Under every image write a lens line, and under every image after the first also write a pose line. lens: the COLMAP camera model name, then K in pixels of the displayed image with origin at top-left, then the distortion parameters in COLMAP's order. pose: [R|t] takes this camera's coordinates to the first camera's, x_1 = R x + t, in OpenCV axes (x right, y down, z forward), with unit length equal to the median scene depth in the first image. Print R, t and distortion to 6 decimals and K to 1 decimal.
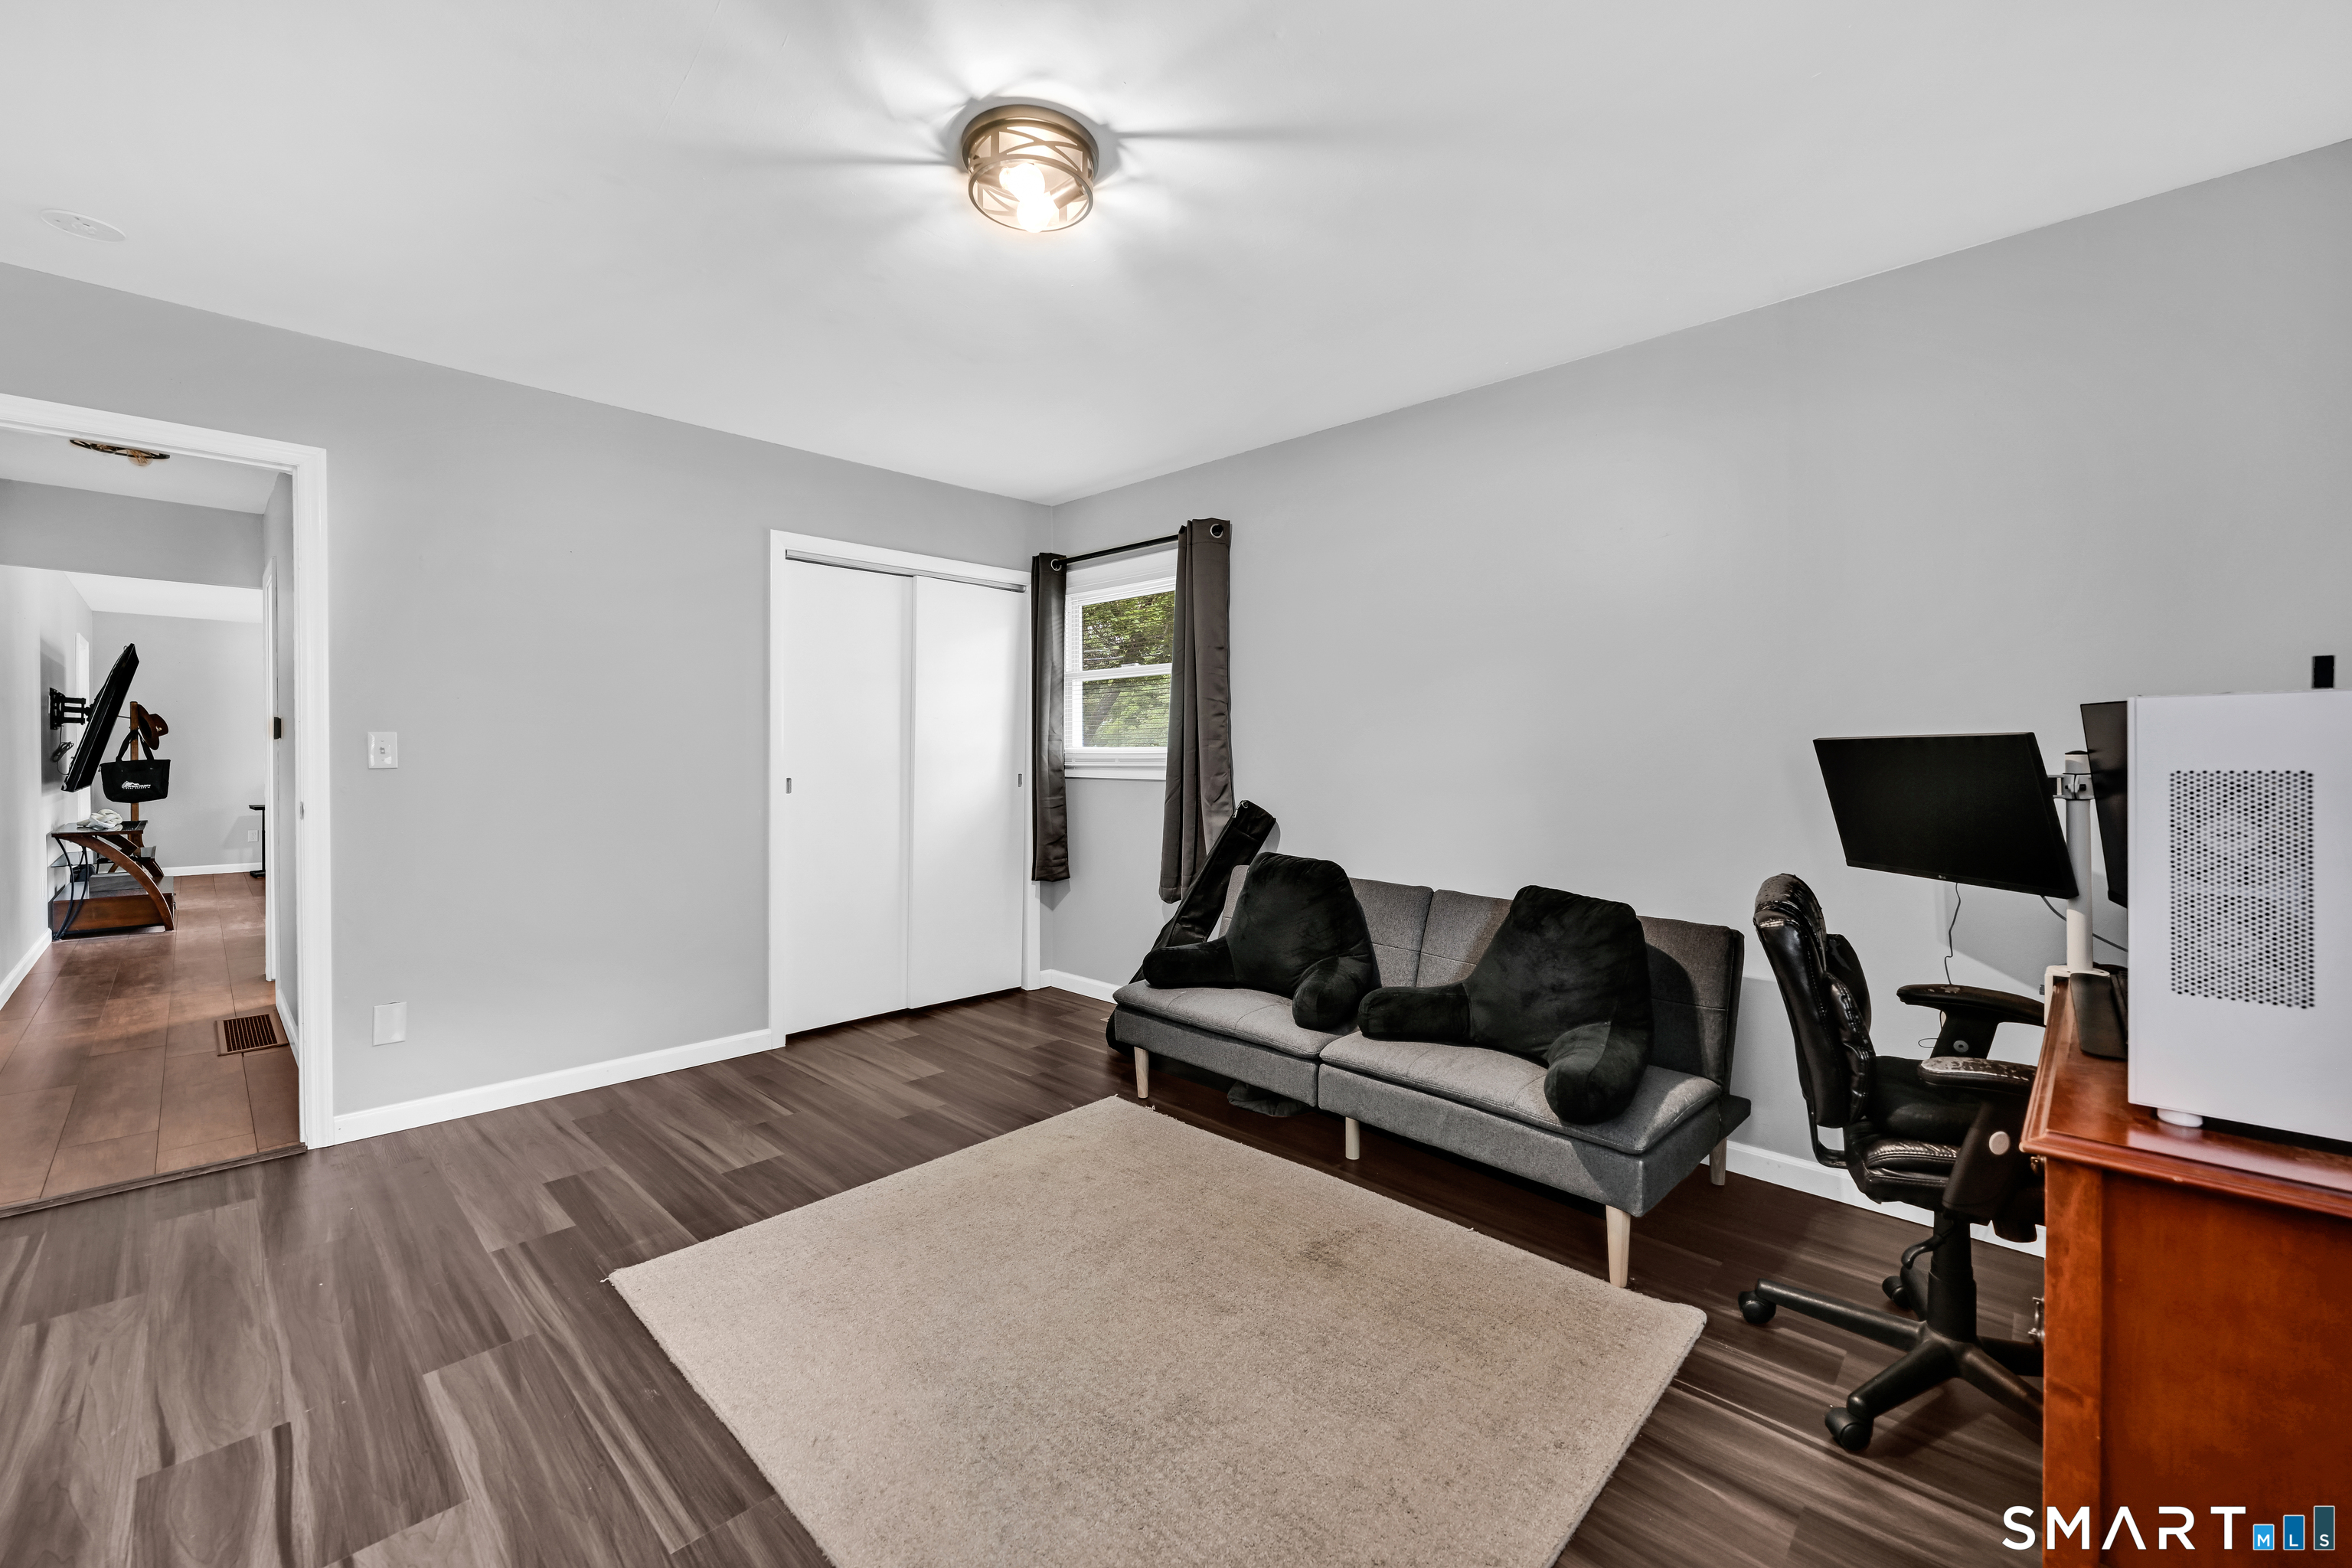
lens RADIAL K [[946.6, 0, 1176.0], [0, 946.6, 784.0], [0, 0, 1]] dist [-0.000734, -0.000077]
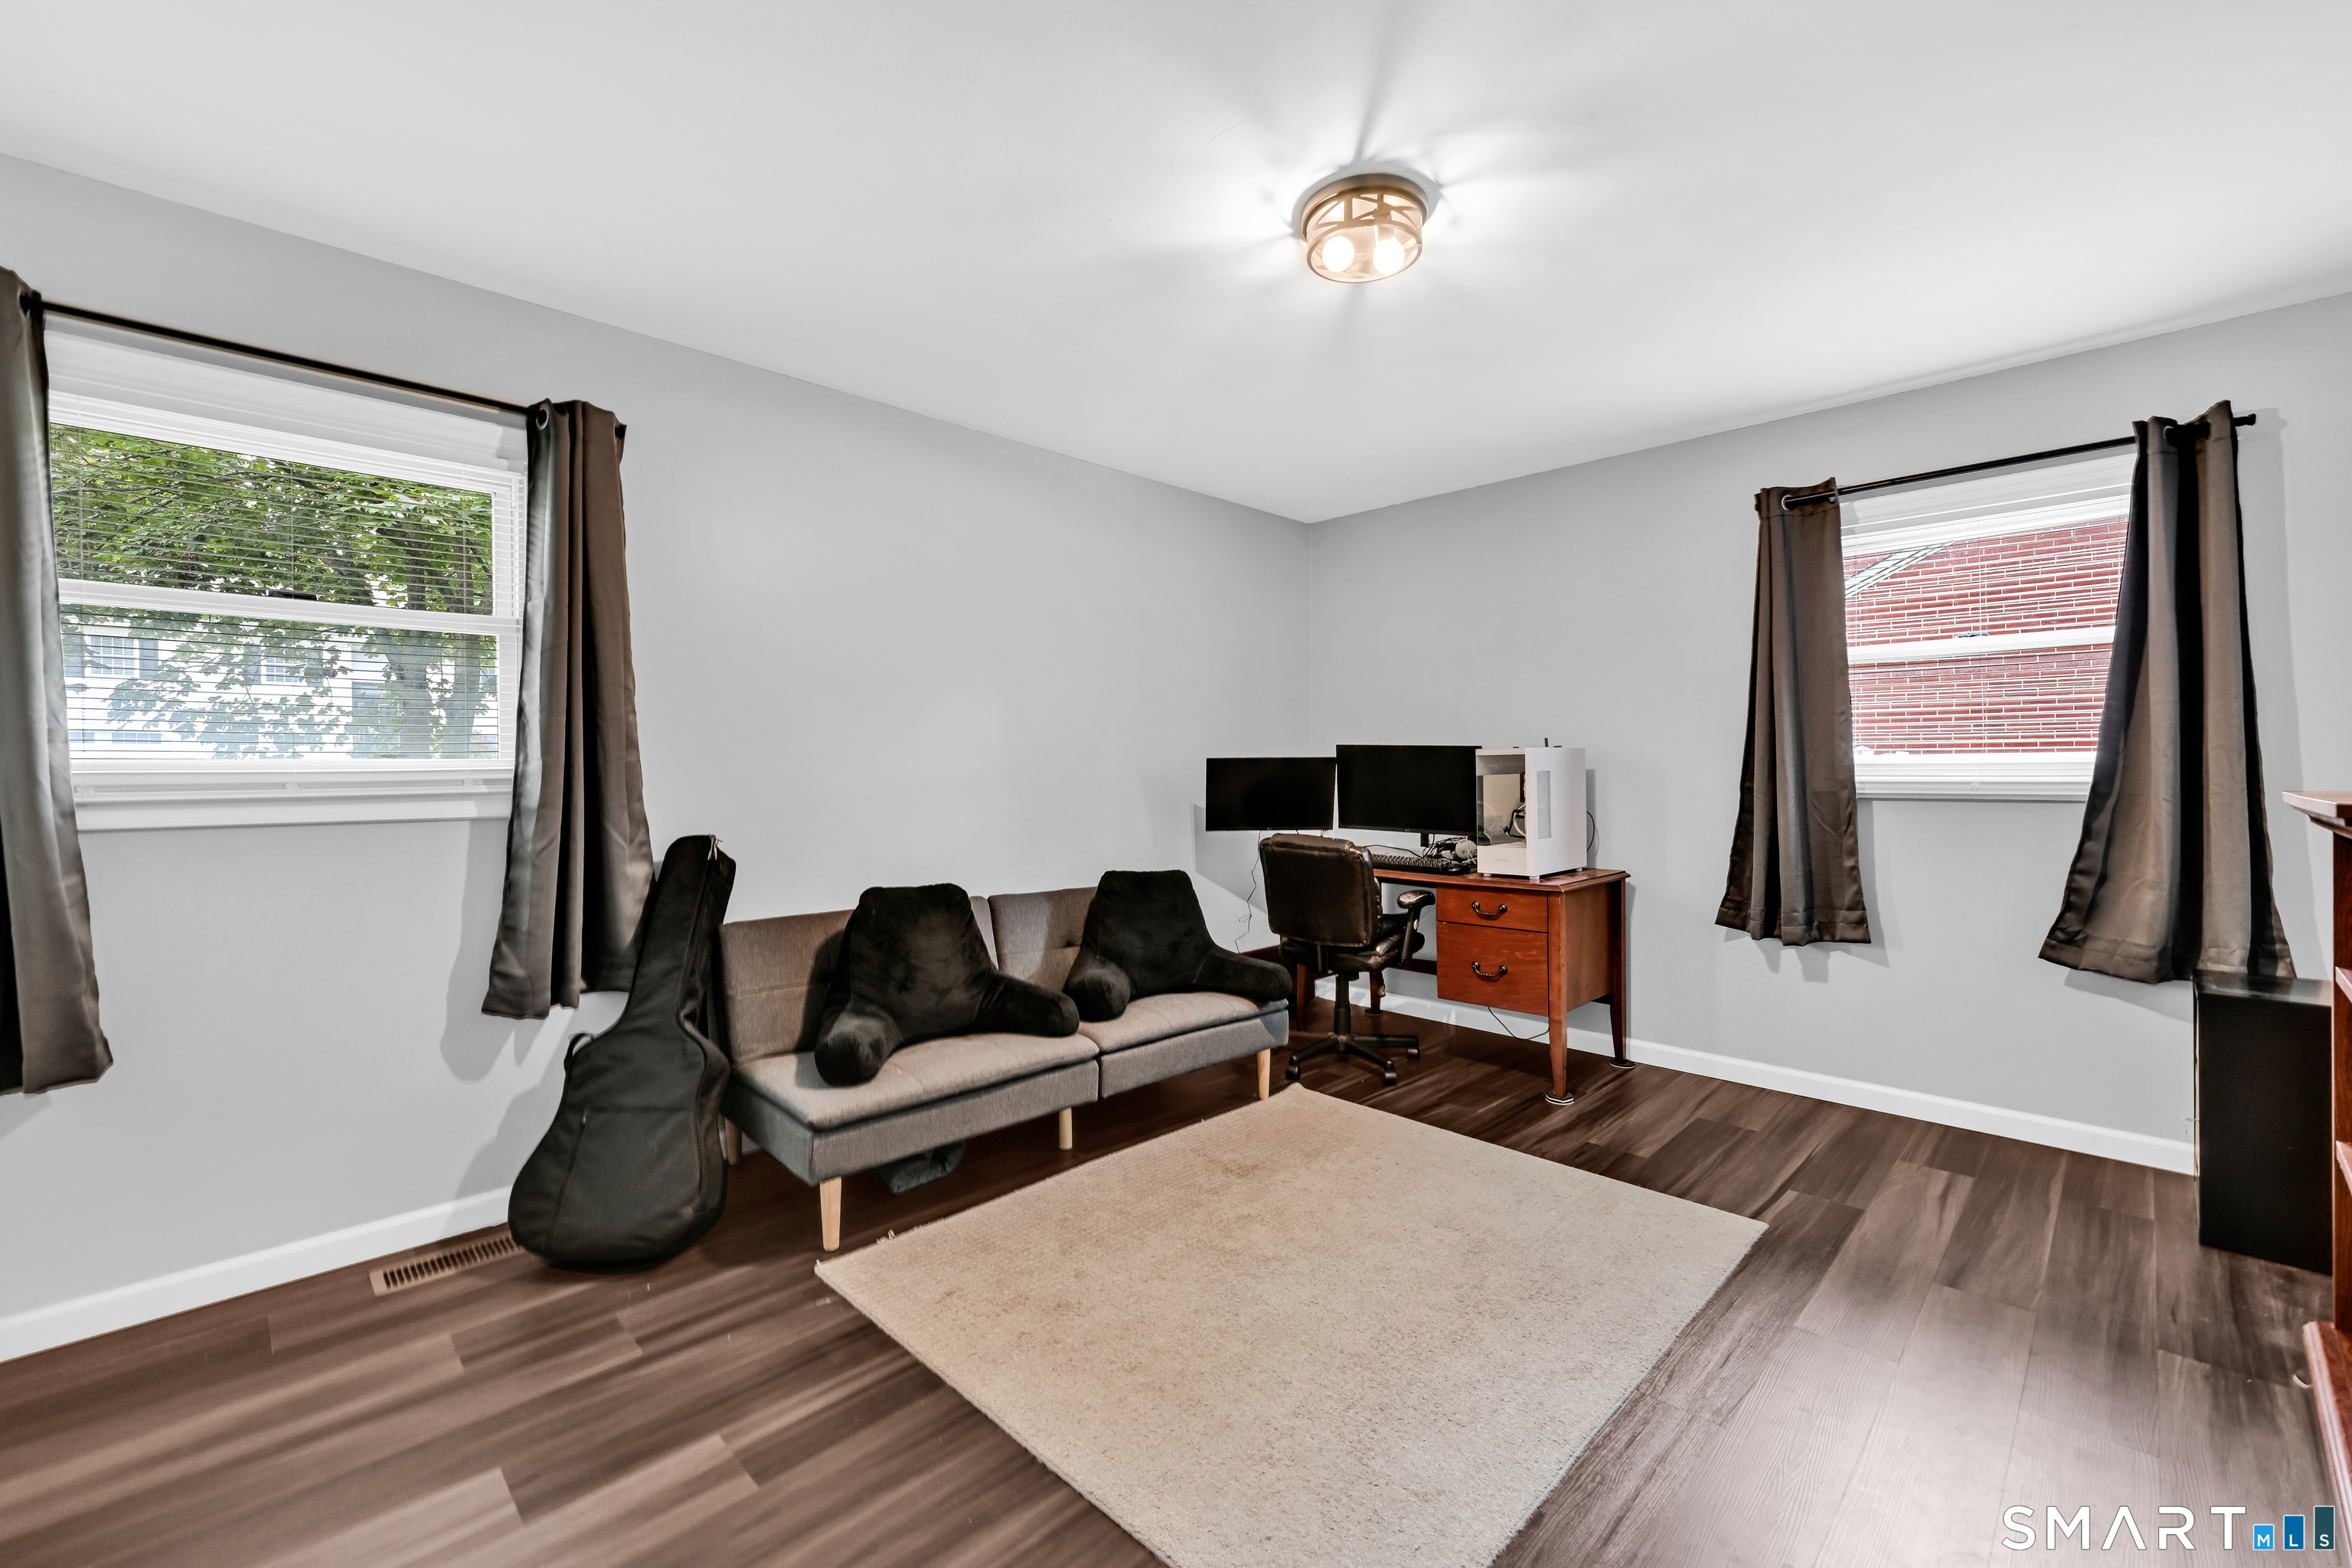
lens RADIAL K [[969.3, 0, 1187.0], [0, 969.3, 797.6], [0, 0, 1]] dist [-0.000339, -0.000087]
pose [[0.018056, -0.038303, 0.999103, -0.937899], [0.032533, 0.998759, 0.037701, -0.037849], [-0.999308, 0.031823, 0.019280, 0.874123]]
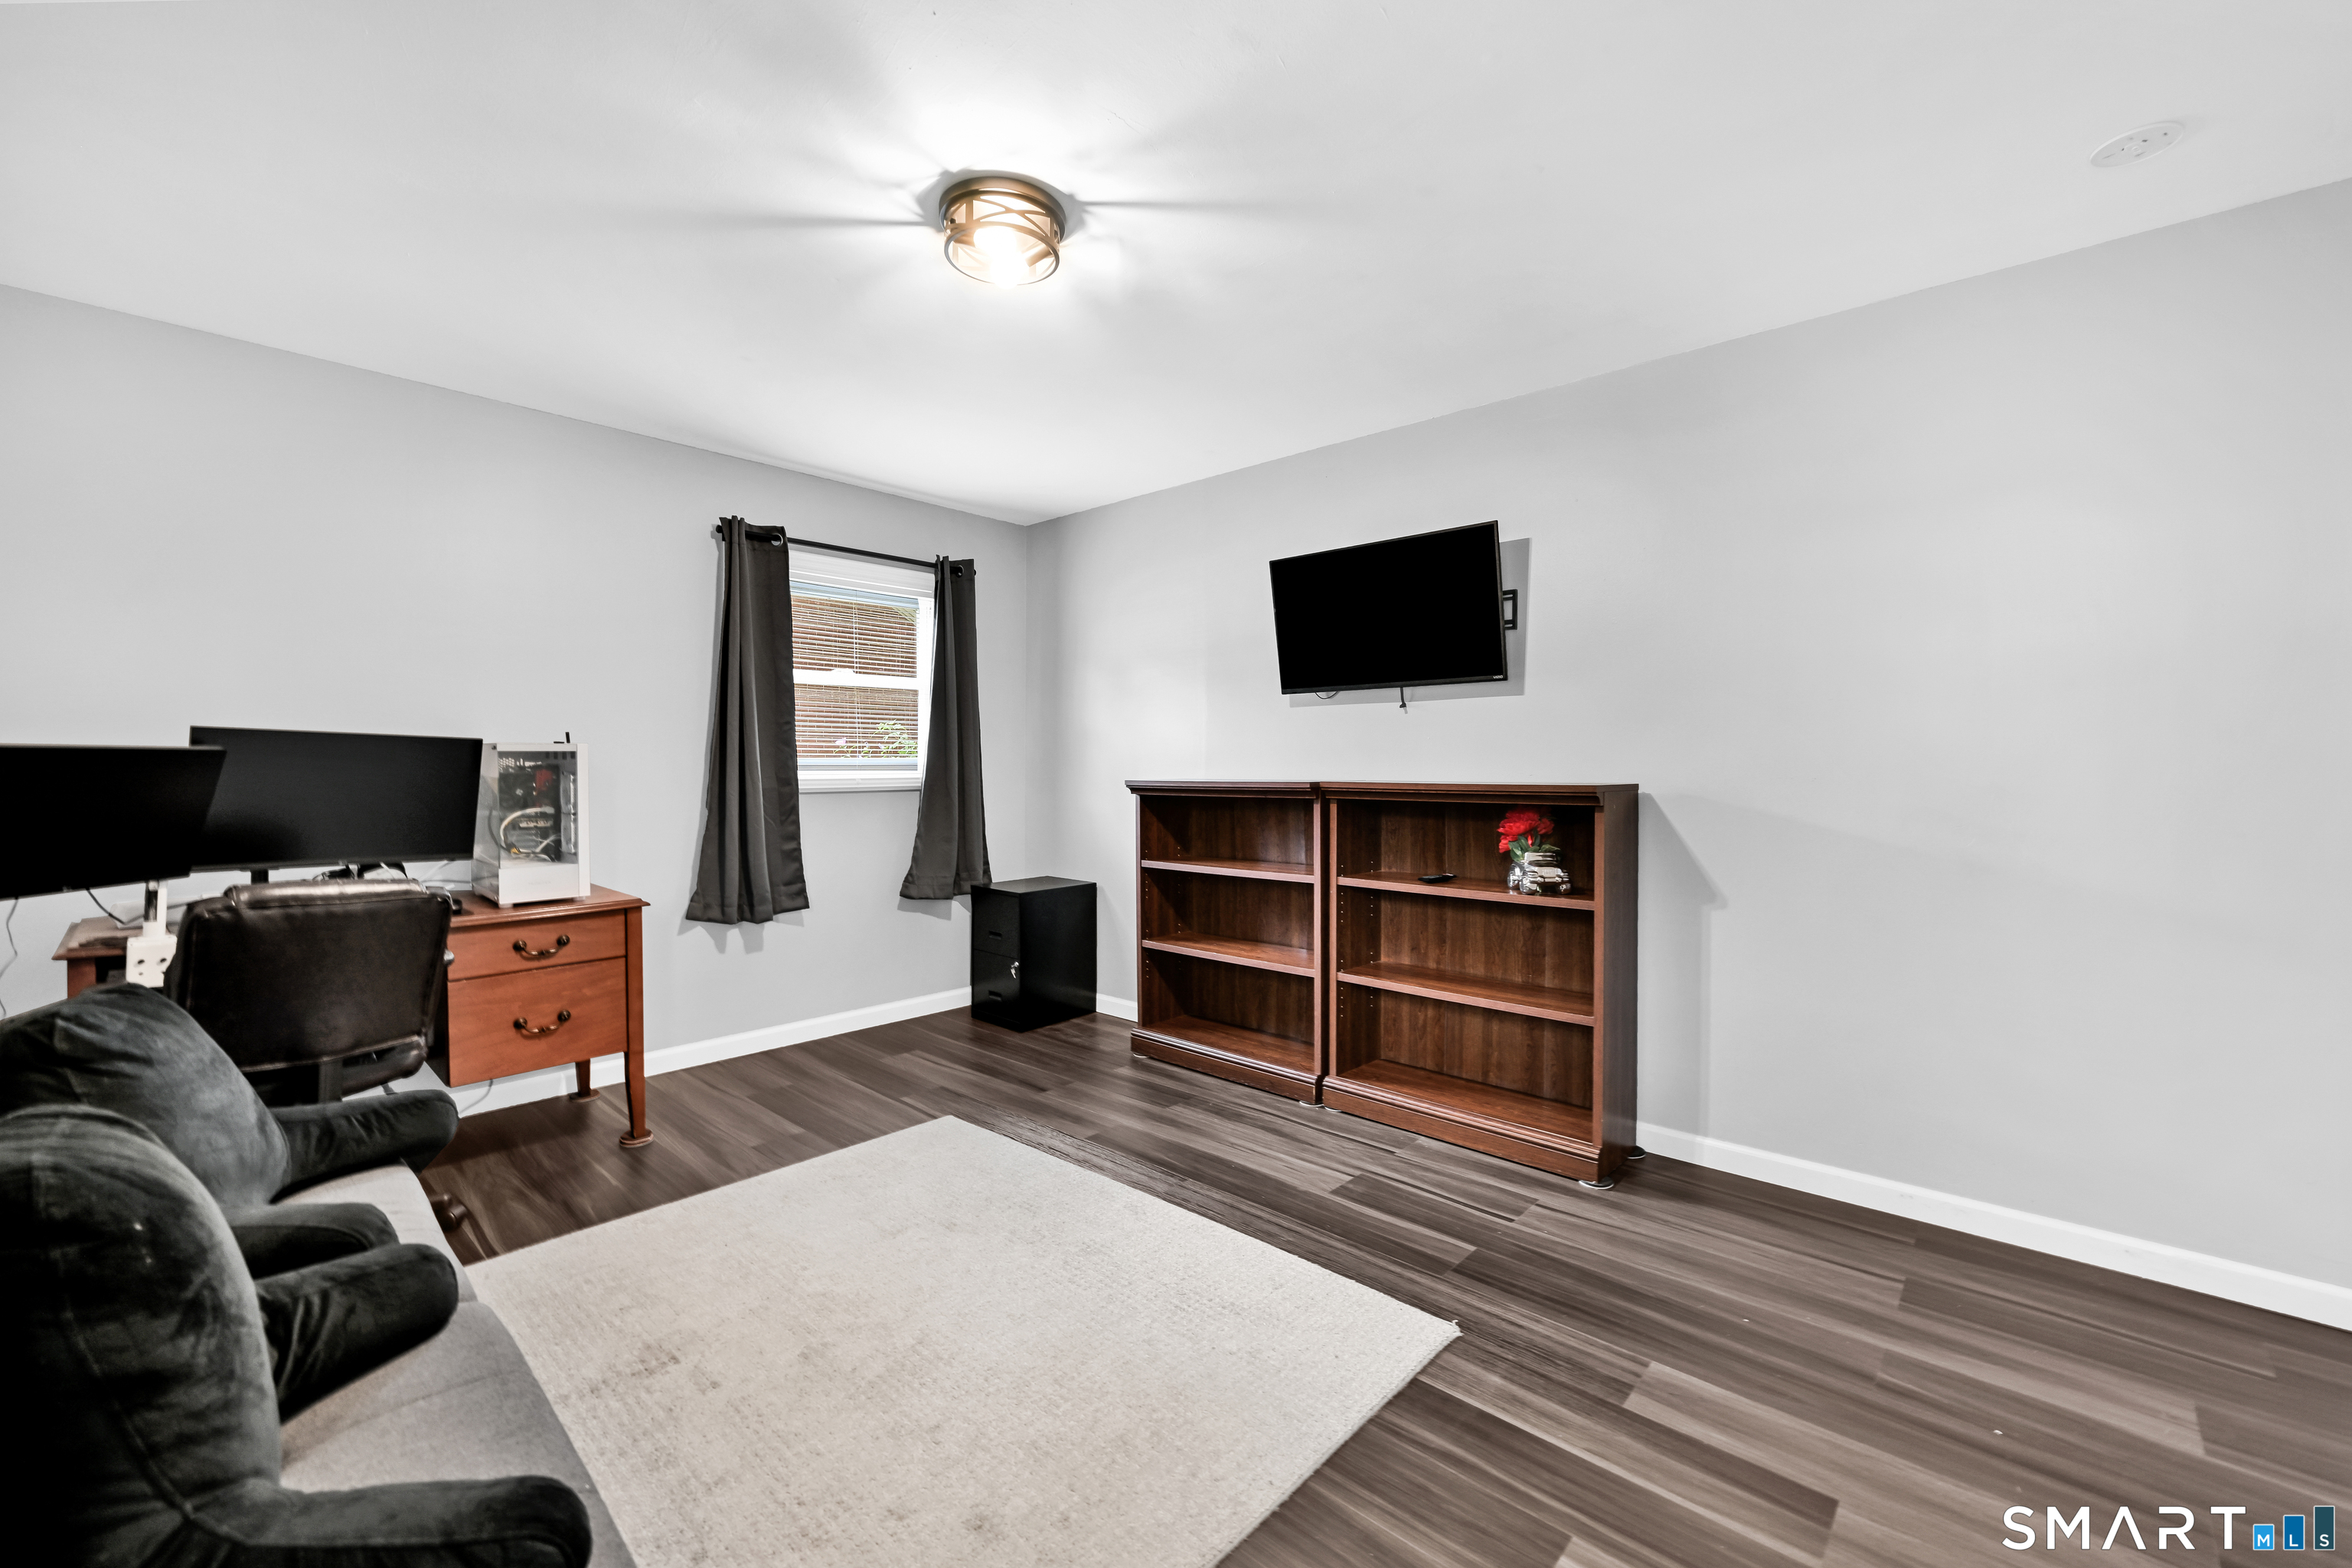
lens RADIAL K [[946.6, 0, 1176.0], [0, 946.6, 784.0], [0, 0, 1]] dist [-0.000734, -0.000077]
pose [[-0.999817, -0.002076, -0.019032, -0.247215], [-0.002937, 0.998968, 0.045320, -0.045161], [0.018919, 0.045367, -0.998791, 1.547124]]
